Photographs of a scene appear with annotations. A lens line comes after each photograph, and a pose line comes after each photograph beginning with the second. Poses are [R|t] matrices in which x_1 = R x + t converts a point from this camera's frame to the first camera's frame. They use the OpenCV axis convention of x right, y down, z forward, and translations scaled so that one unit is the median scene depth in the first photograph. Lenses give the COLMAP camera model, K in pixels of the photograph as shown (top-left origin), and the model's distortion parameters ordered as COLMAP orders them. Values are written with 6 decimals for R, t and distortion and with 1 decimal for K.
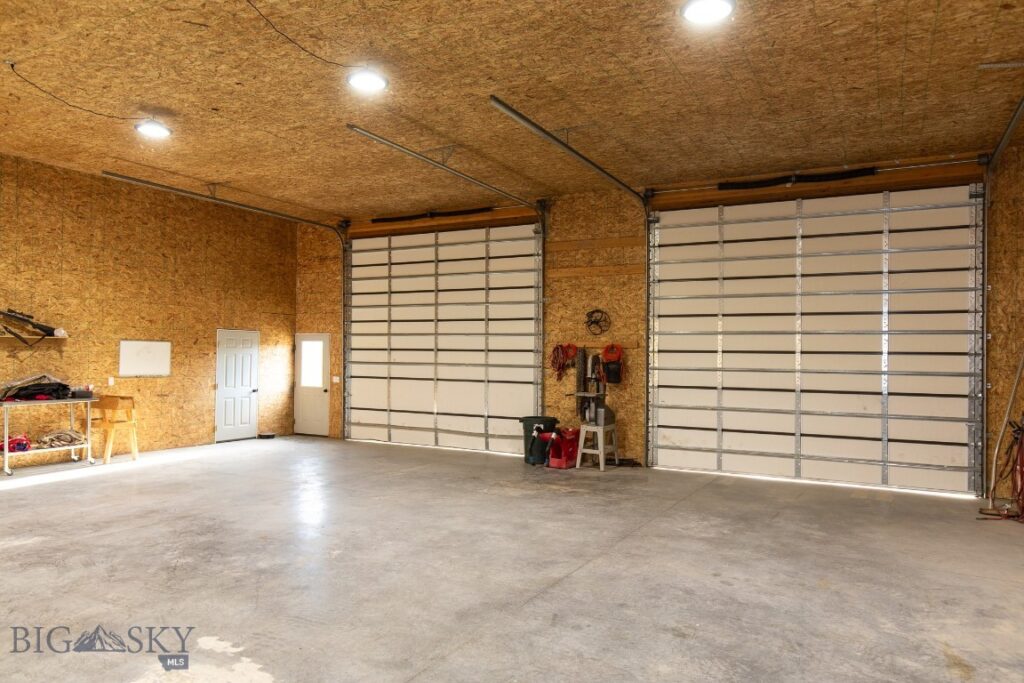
lens RADIAL K [[705.1, 0, 516.8], [0, 705.1, 345.2], [0, 0, 1]] dist [0.006997, 0.005267]
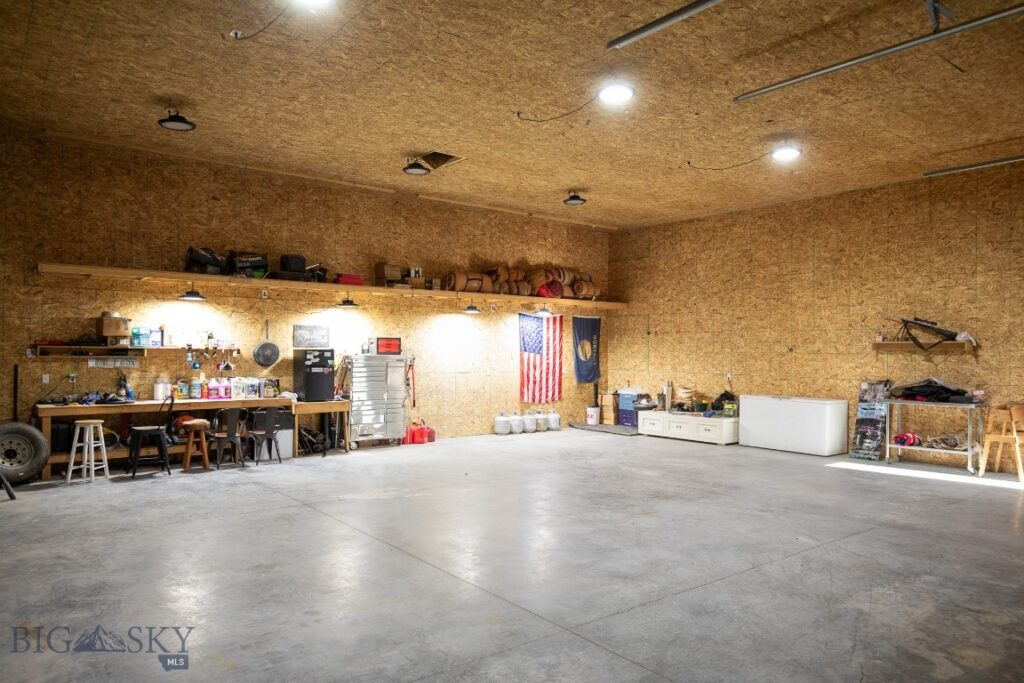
lens RADIAL K [[705.1, 0, 519.6], [0, 705.1, 342.2], [0, 0, 1]] dist [0.006997, 0.005267]
pose [[-0.408895, -0.026551, -0.912195, 0.548045], [-0.002887, 0.999609, -0.027801, 0.020271], [0.912577, -0.008734, -0.408812, 0.884065]]
